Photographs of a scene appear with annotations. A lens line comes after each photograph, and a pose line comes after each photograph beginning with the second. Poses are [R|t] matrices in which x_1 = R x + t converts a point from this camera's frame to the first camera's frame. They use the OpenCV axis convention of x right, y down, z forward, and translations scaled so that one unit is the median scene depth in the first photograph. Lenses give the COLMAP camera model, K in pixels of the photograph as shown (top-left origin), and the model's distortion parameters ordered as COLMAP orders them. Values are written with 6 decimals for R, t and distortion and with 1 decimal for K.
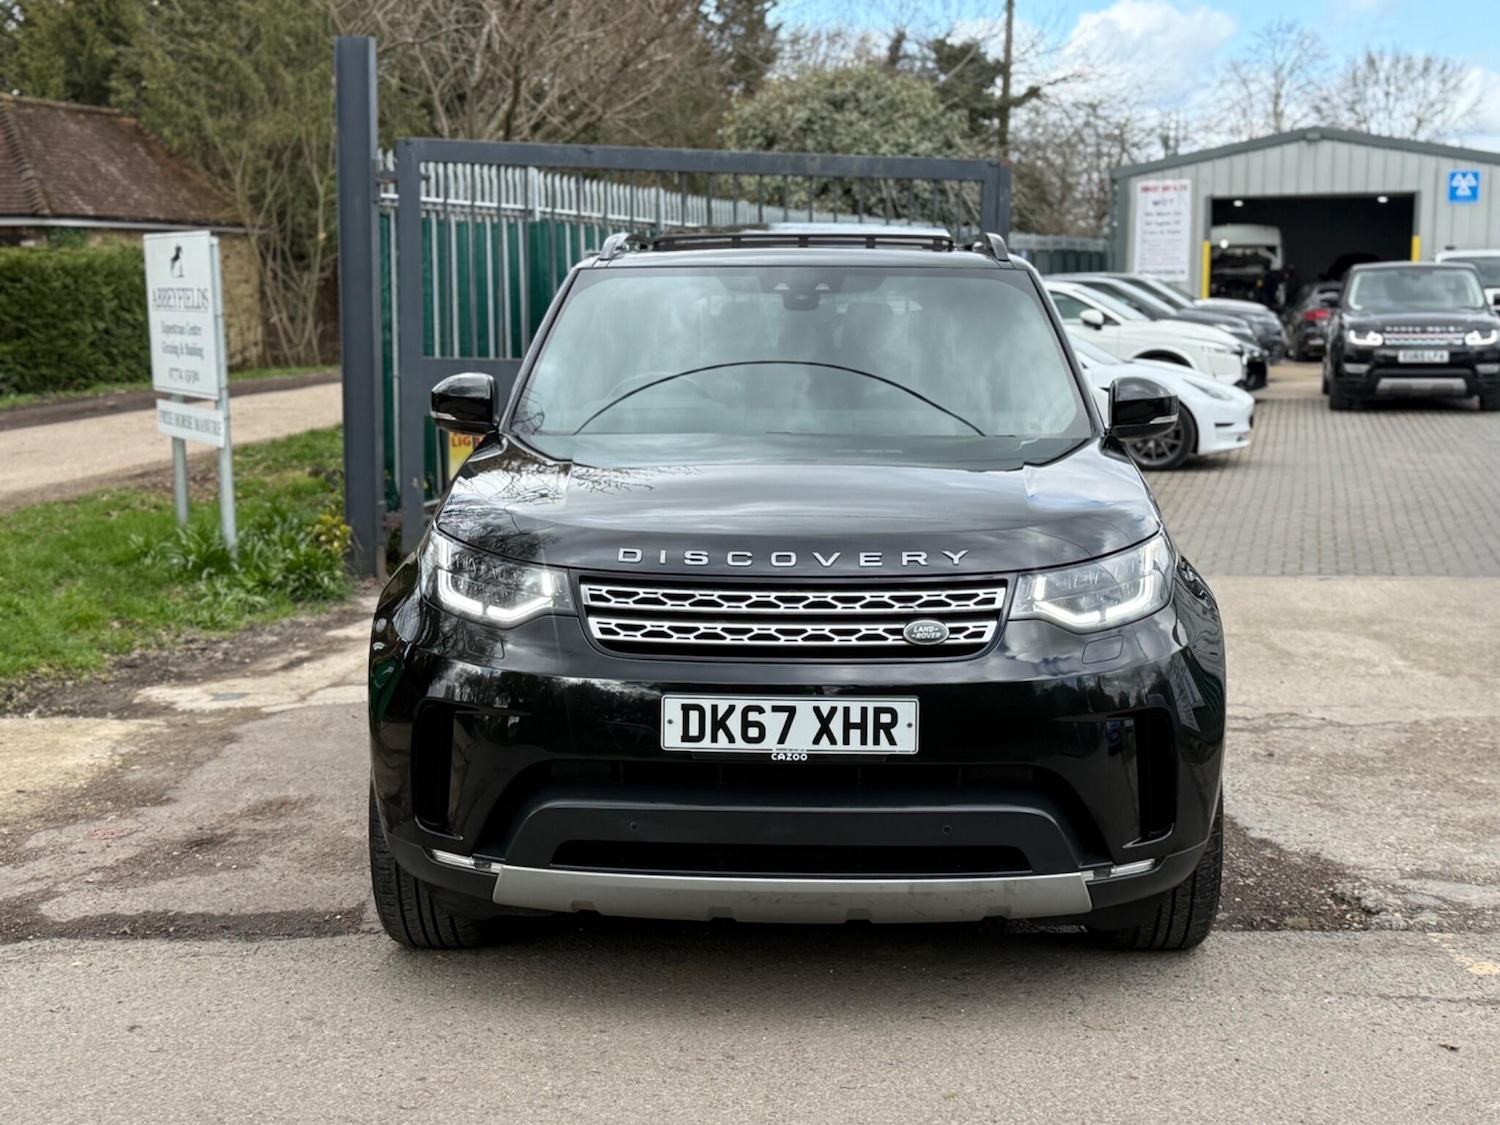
lens RADIAL K [[1976.6, 0, 750.0], [0, 1976.6, 562.5], [0, 0, 1]] dist [0.215327, -0.517054]
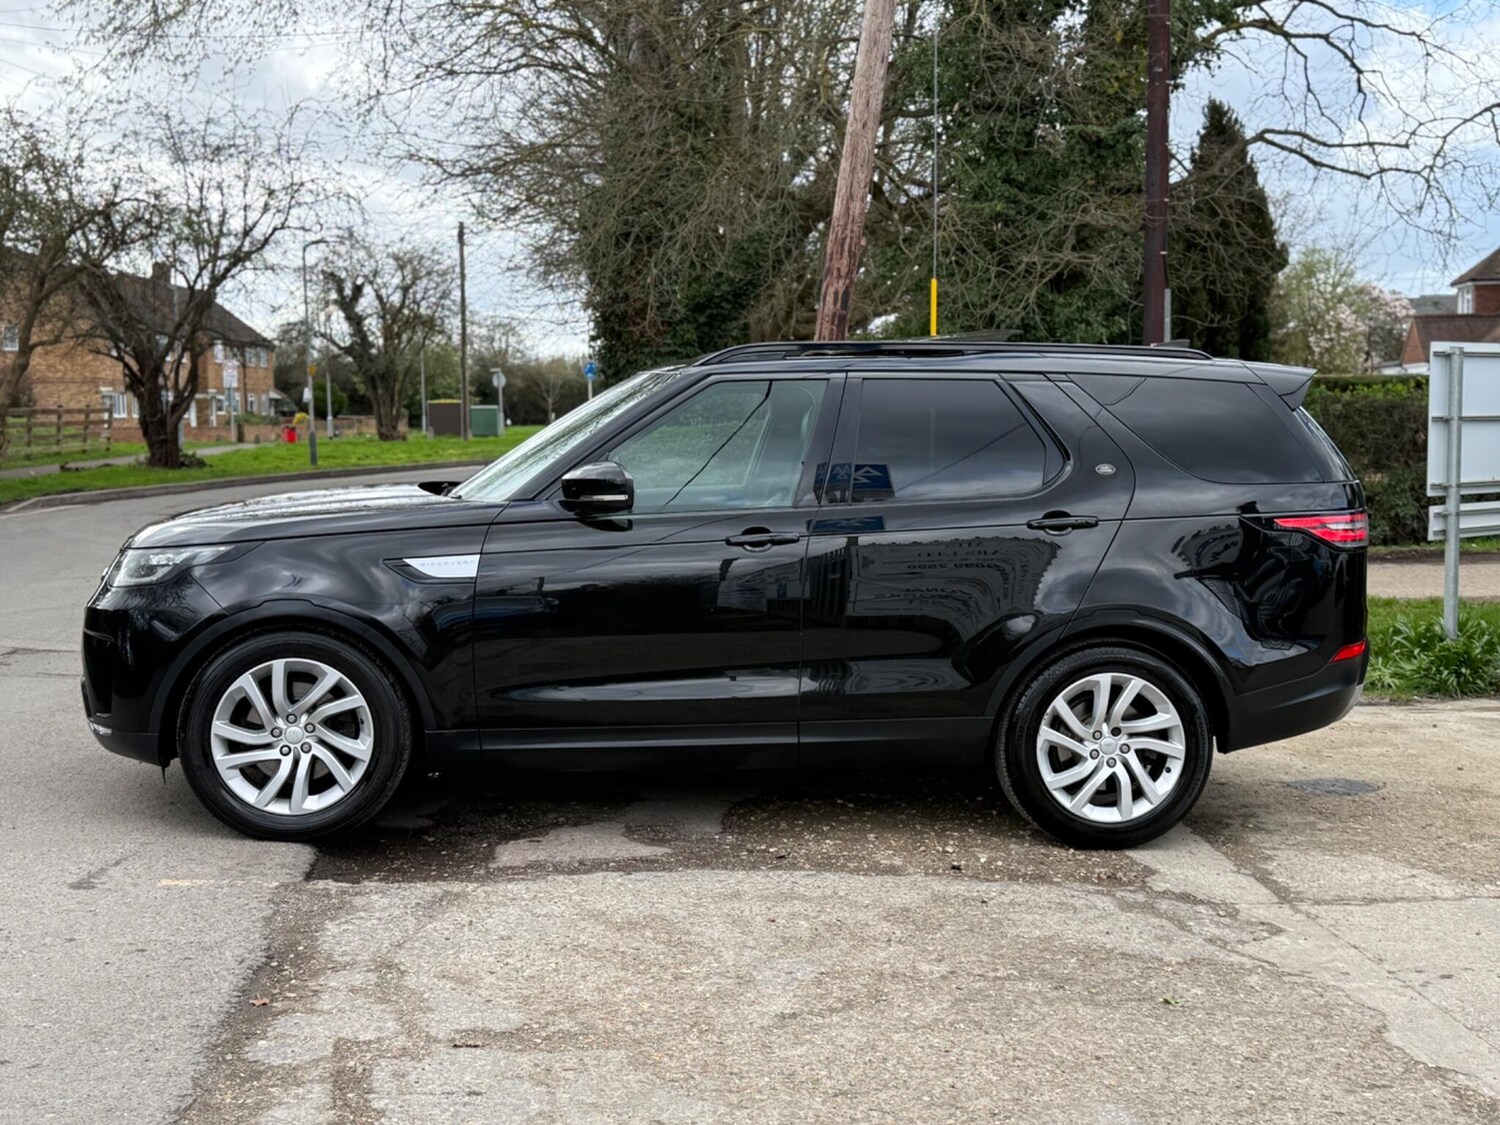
lens RADIAL K [[1890.4, 0, 742.7], [0, 1890.4, 561.7], [0, 0, 1]] dist [0.196466, -0.431016]
pose [[0.124672, 0.081902, -0.988812, 1.453617], [-0.135420, 0.988666, 0.064816, -0.129545], [0.982913, 0.125825, 0.134350, 1.017492]]
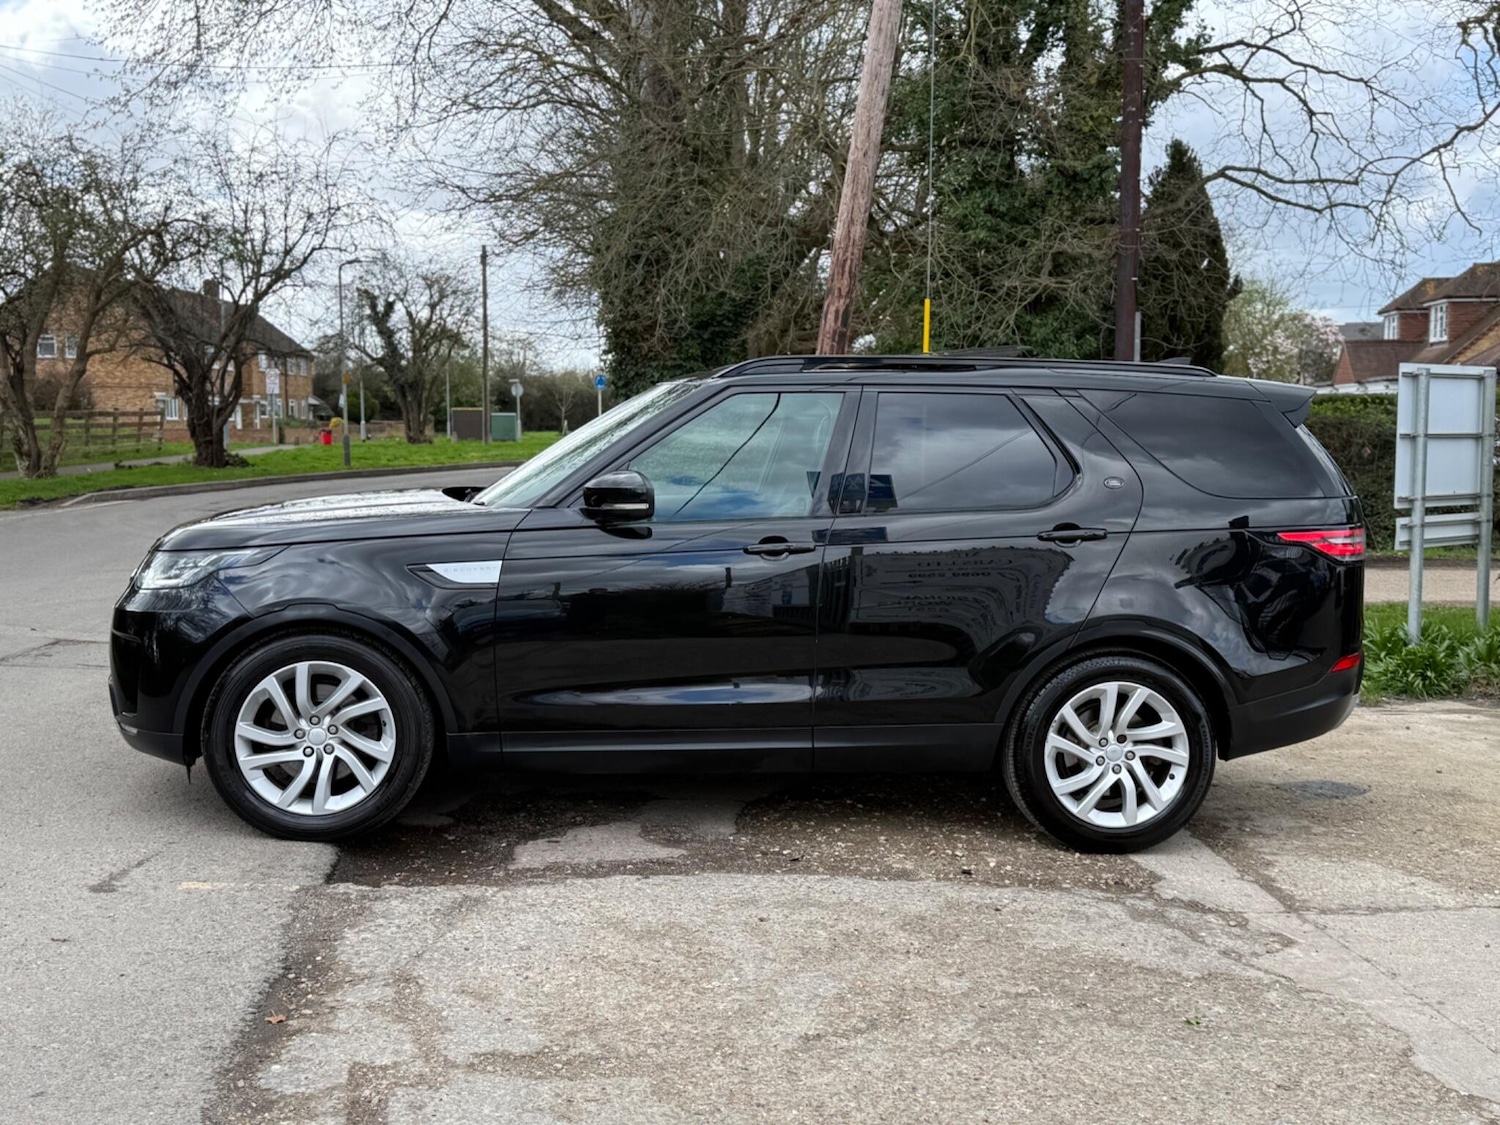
lens RADIAL K [[1697.9, 0, 750.0], [0, 1697.9, 562.5], [0, 0, 1]] dist [0.204609, -0.459837]
pose [[0.133005, 0.087127, -0.987278, 1.348008], [-0.145832, 0.987007, 0.067457, -0.129887], [0.980328, 0.135005, 0.143983, 1.013114]]
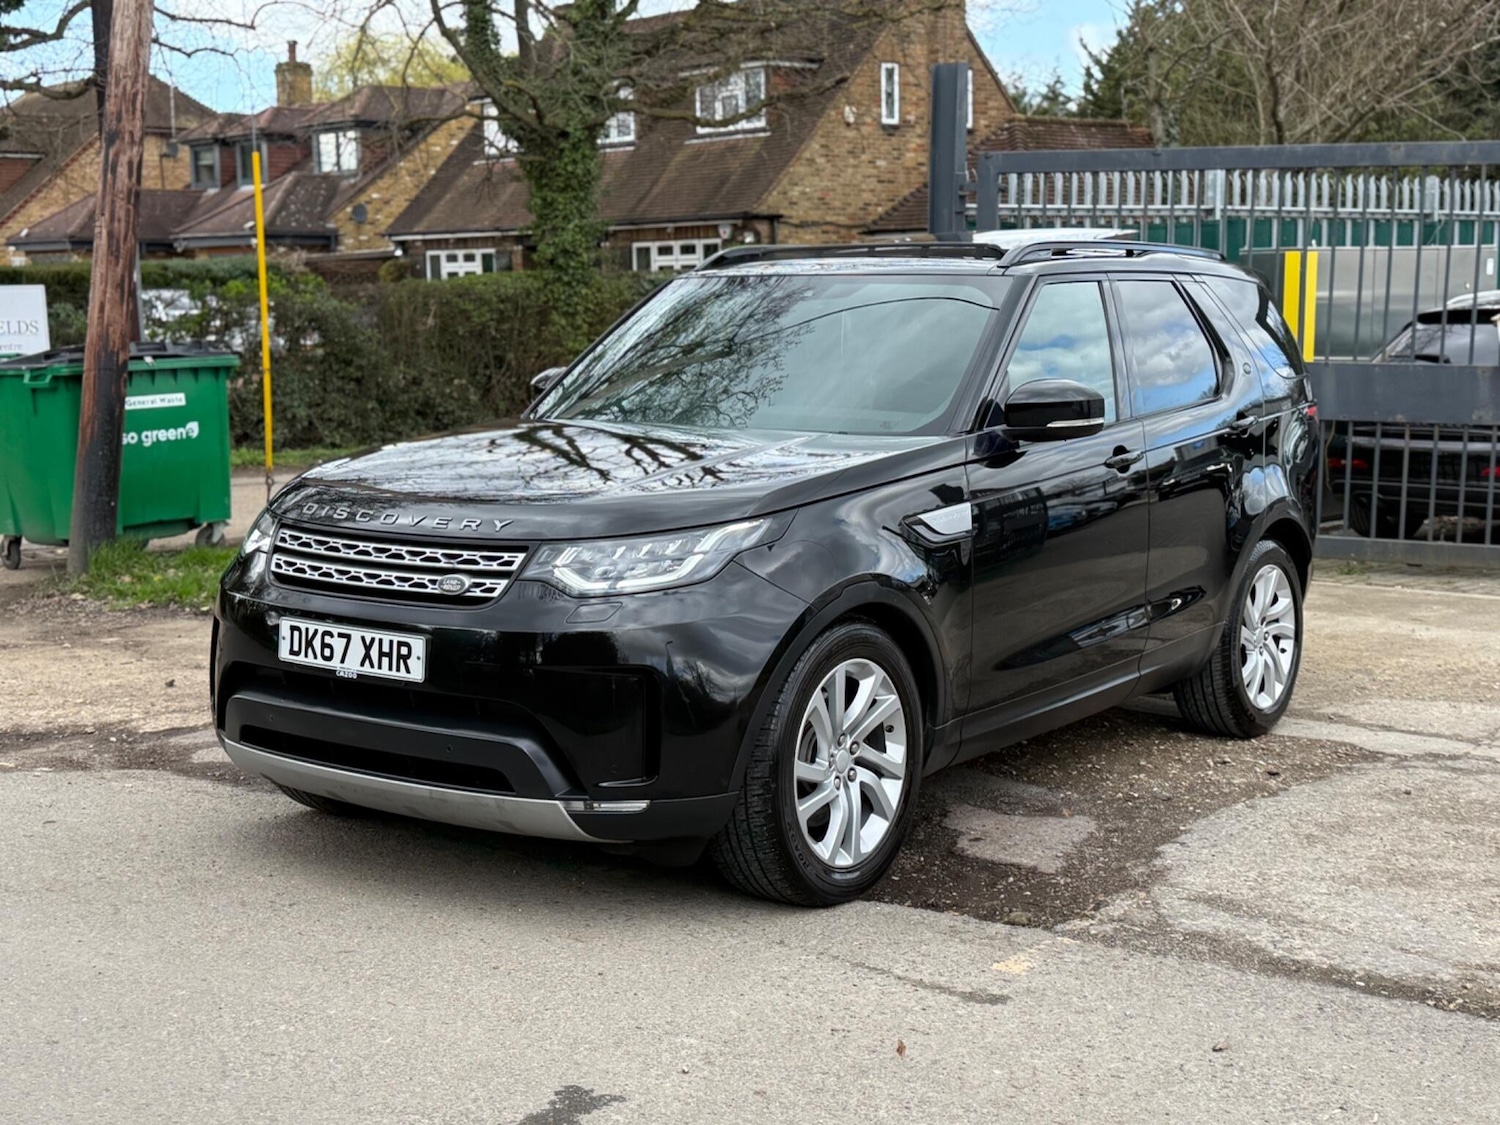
lens RADIAL K [[1979.5, 0, 730.7], [0, 1979.5, 550.1], [0, 0, 1]] dist [0.183705, -0.360640]
pose [[0.825362, 0.066519, -0.560672, 0.690435], [-0.068687, 0.997489, 0.017229, -0.013780], [0.560410, 0.024291, 0.827859, 0.070681]]
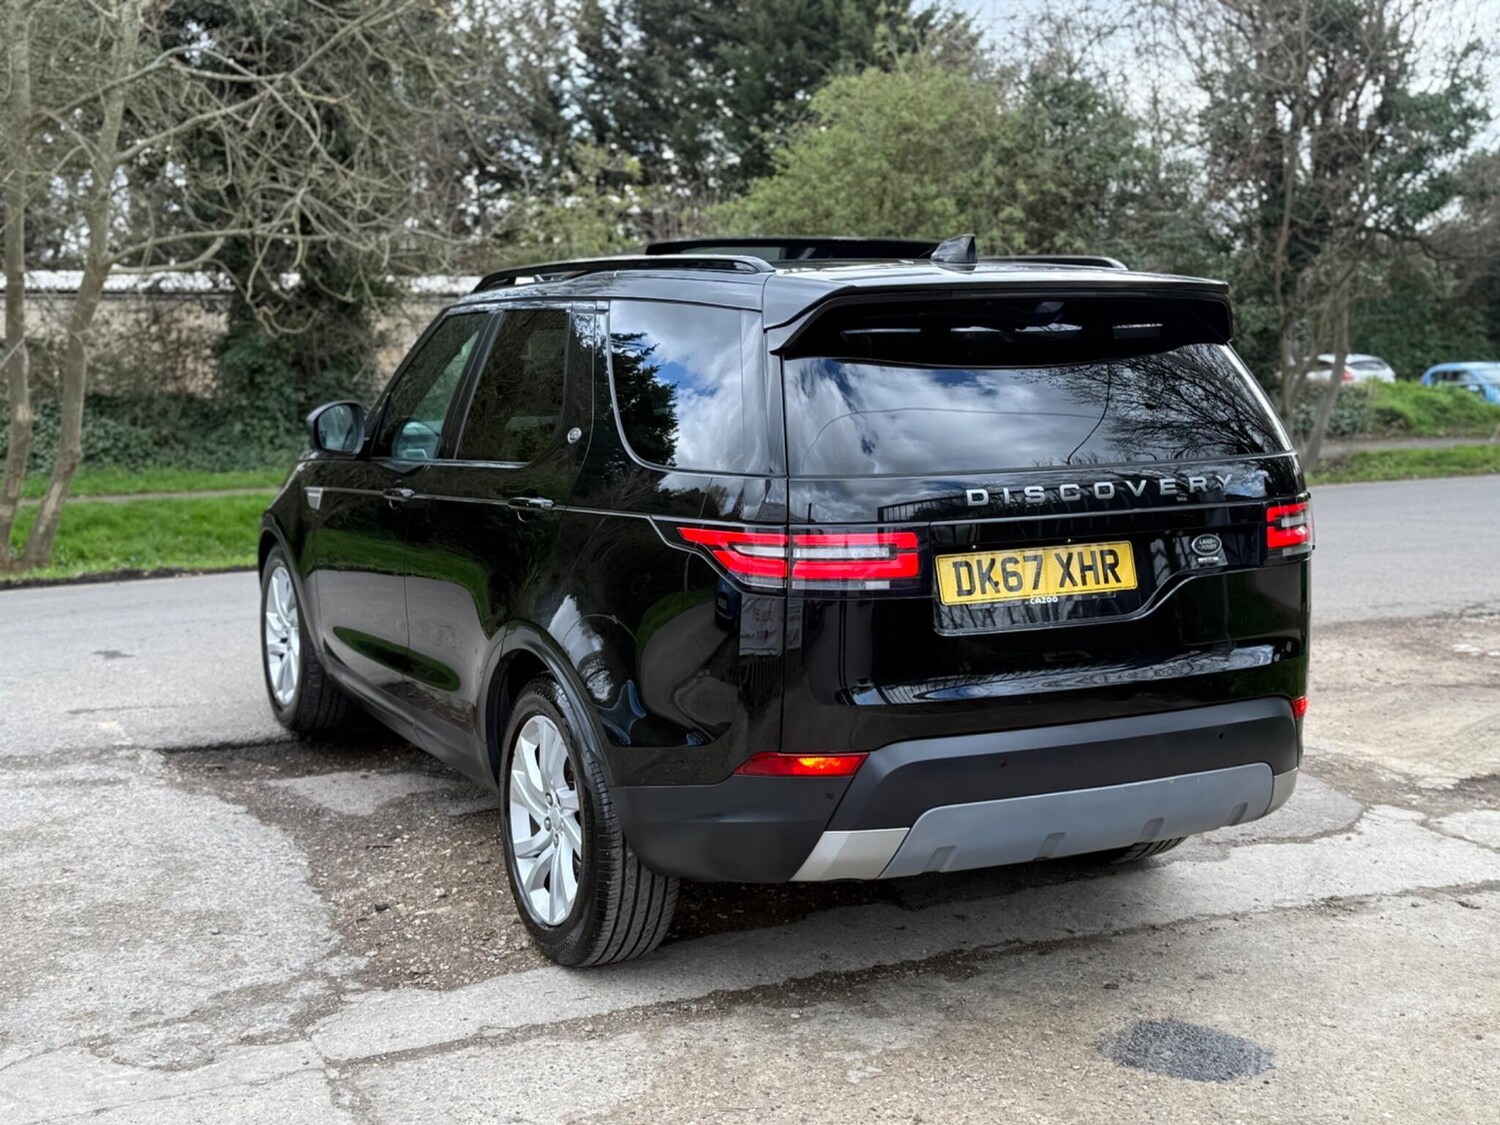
lens RADIAL K [[1821.5, 0, 745.6], [0, 1821.5, 565.8], [0, 0, 1]] dist [0.202185, -0.453984]
pose [[-0.877449, 0.065933, -0.475116, 0.553157], [-0.055932, 0.969687, 0.237861, -0.303131], [0.476397, 0.235285, -0.847164, 2.250674]]
